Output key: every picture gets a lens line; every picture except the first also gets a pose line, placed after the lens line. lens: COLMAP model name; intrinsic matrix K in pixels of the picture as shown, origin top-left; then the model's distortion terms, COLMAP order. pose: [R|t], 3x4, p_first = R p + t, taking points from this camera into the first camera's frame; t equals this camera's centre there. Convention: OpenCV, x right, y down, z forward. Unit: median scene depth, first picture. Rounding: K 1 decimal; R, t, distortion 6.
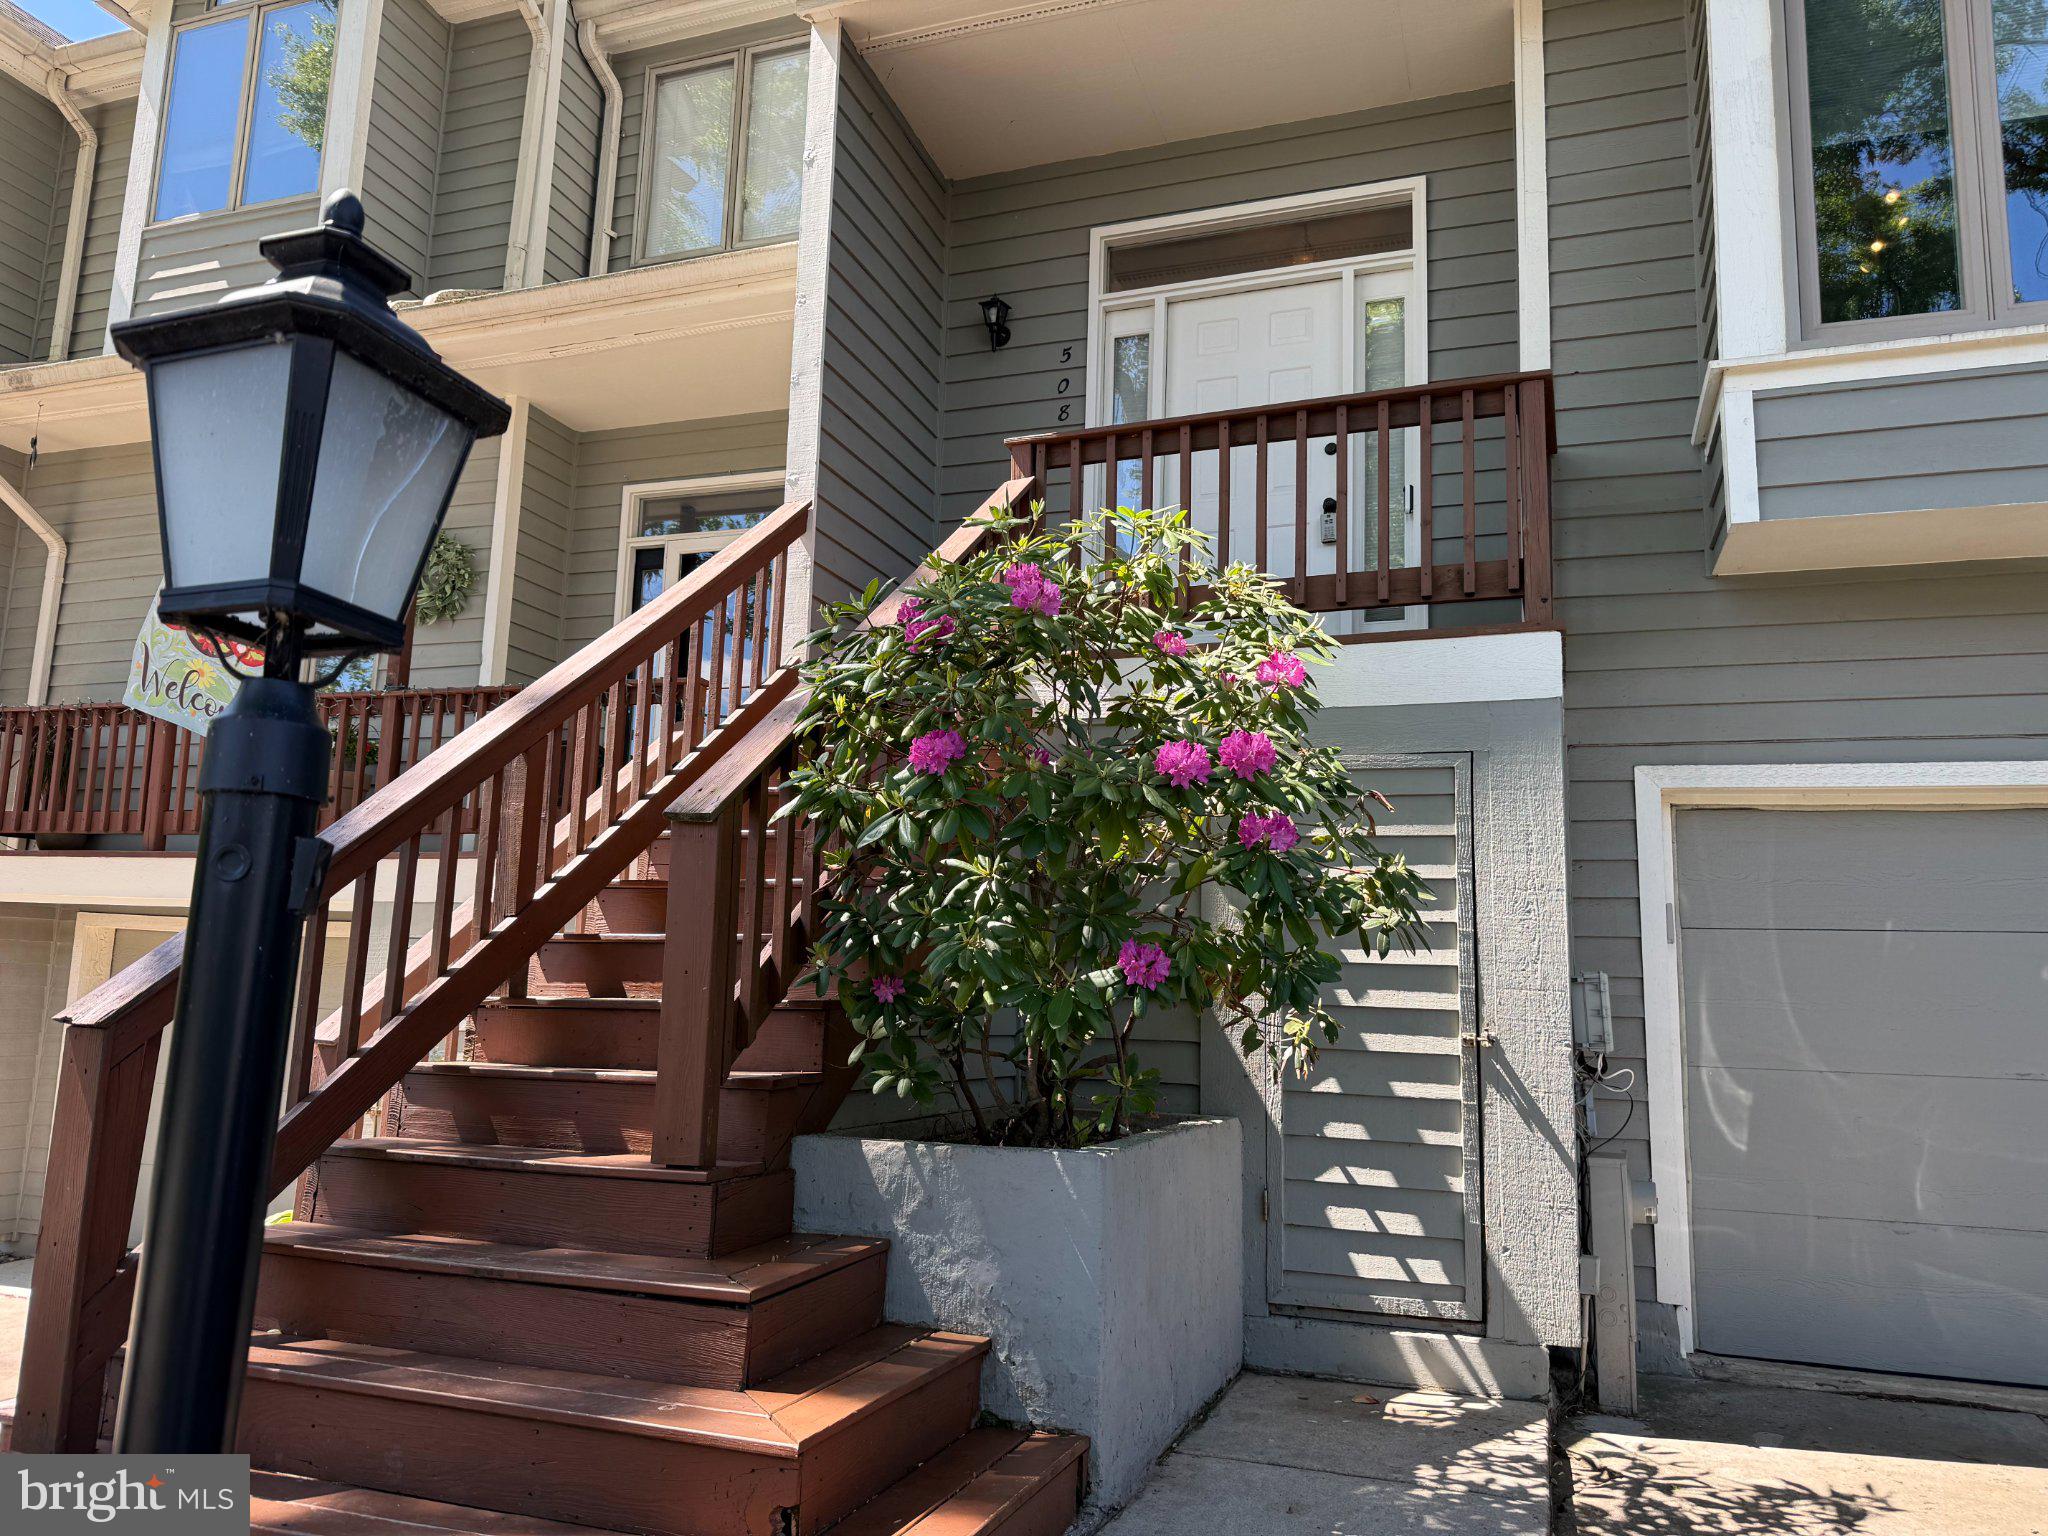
lens RADIAL K [[1438.4, 0, 1030.5], [0, 1438.4, 774.9], [0, 0, 1]] dist [0.030134, -0.020526]
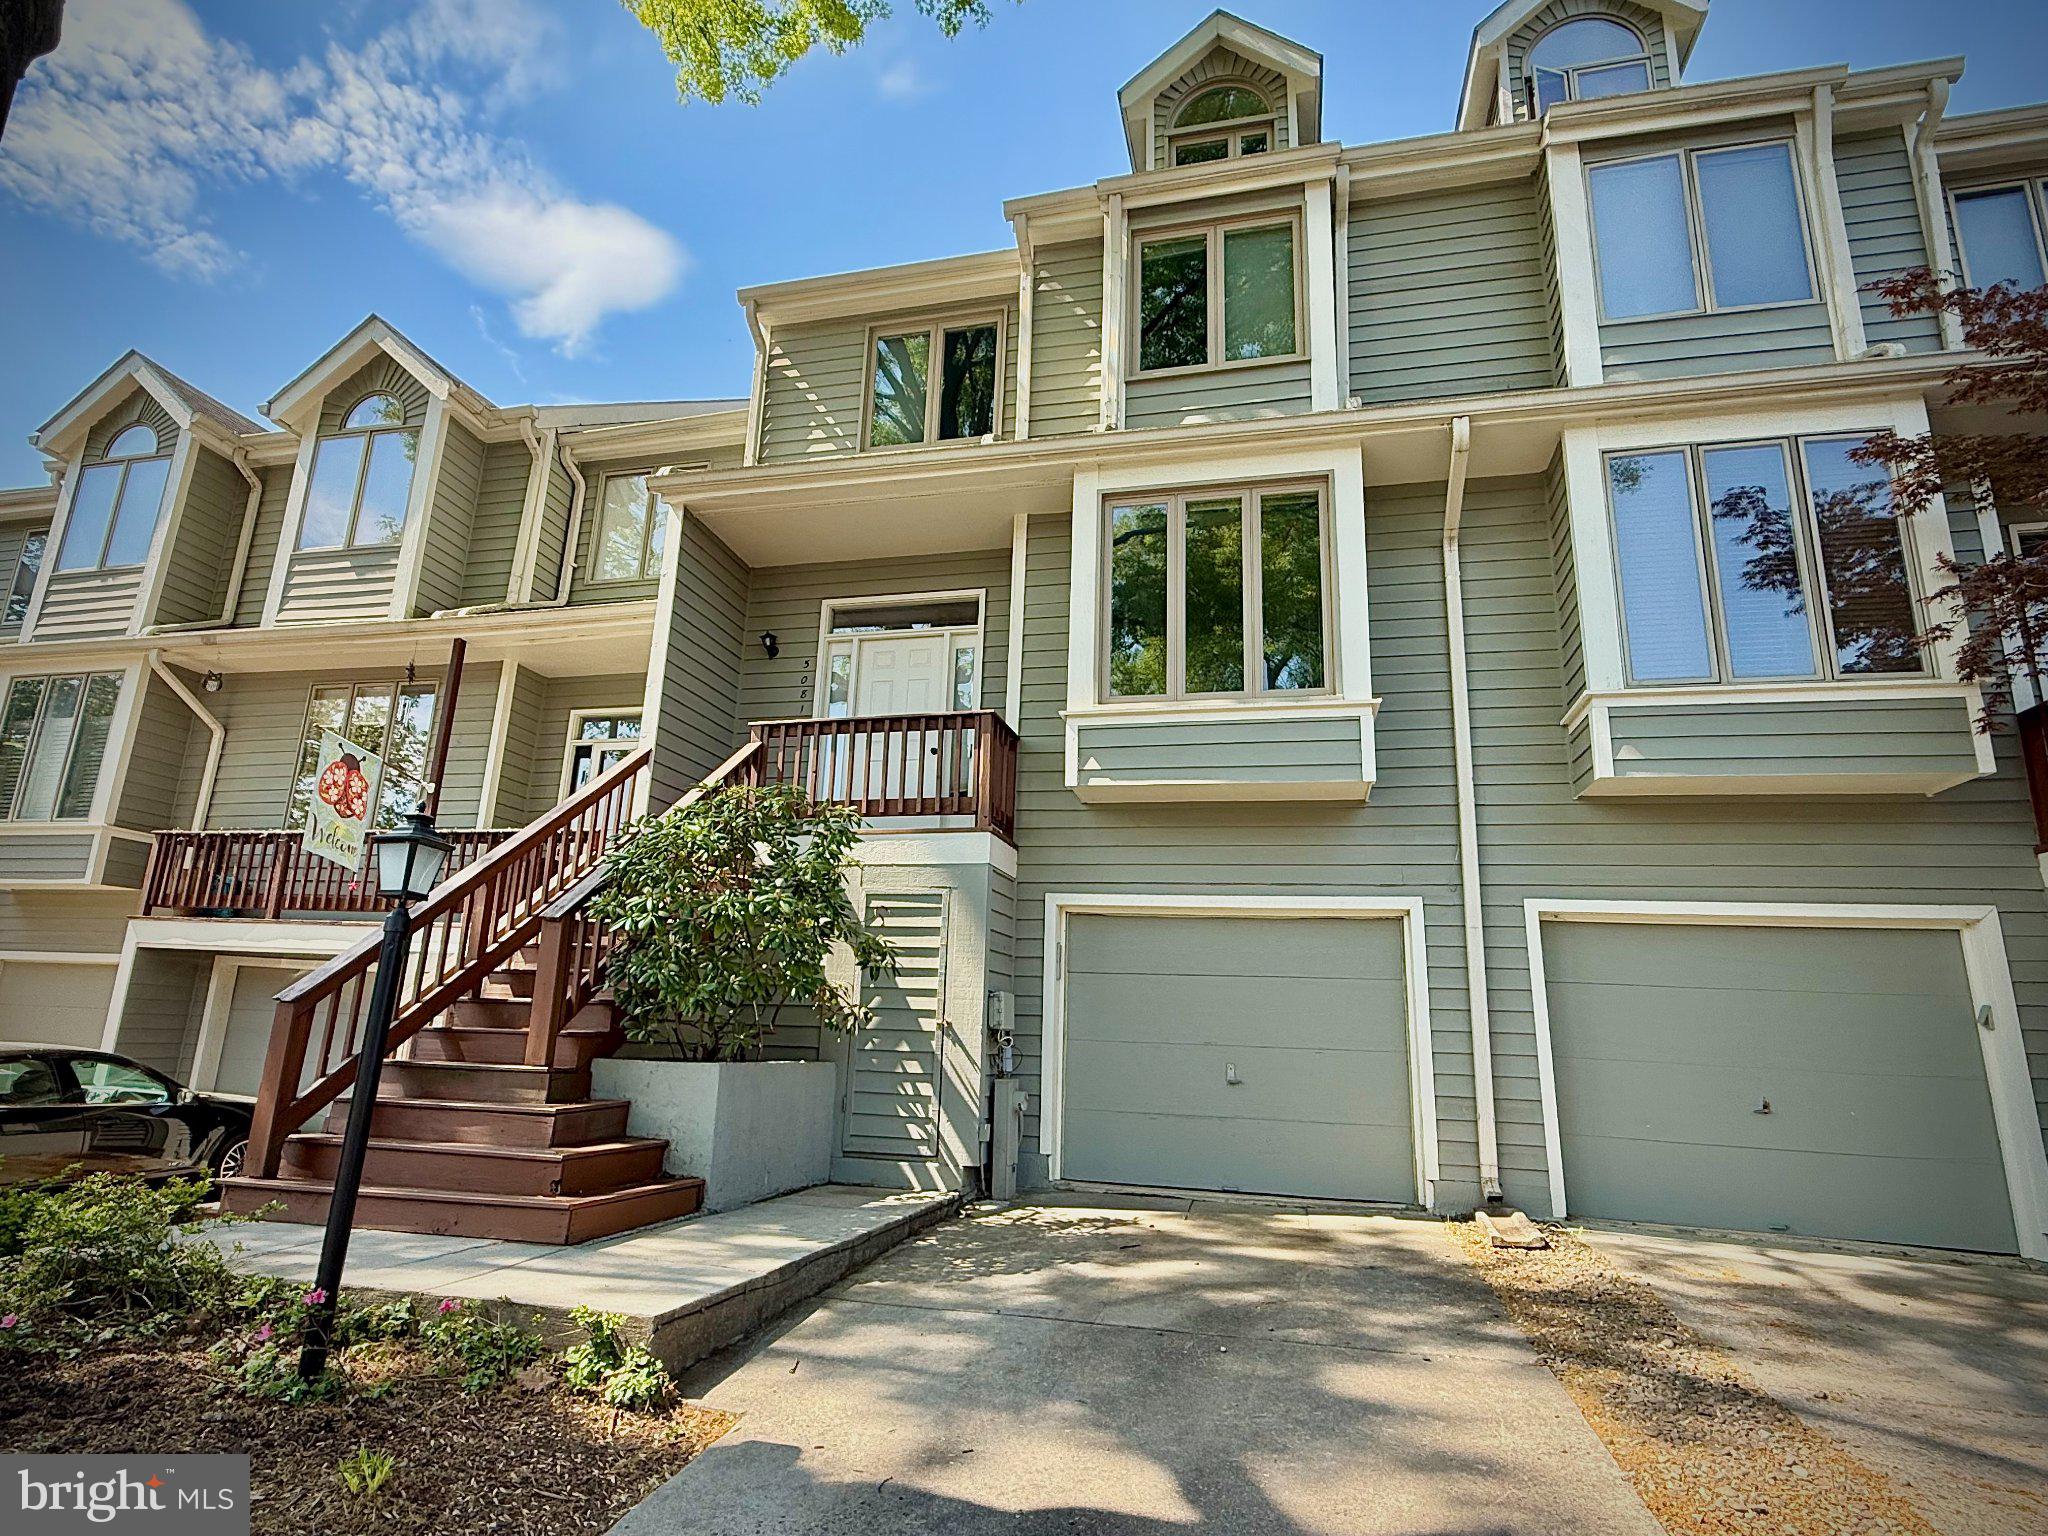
lens RADIAL K [[1081.2, 0, 1021.6], [0, 1081.2, 768.7], [0, 0, 1]] dist [0.005777, 0.002707]
pose [[0.995544, 0.028922, 0.089757, 0.201483], [-0.021414, 0.996277, -0.083510, -0.045492], [-0.091838, 0.081216, 0.992456, -0.472085]]
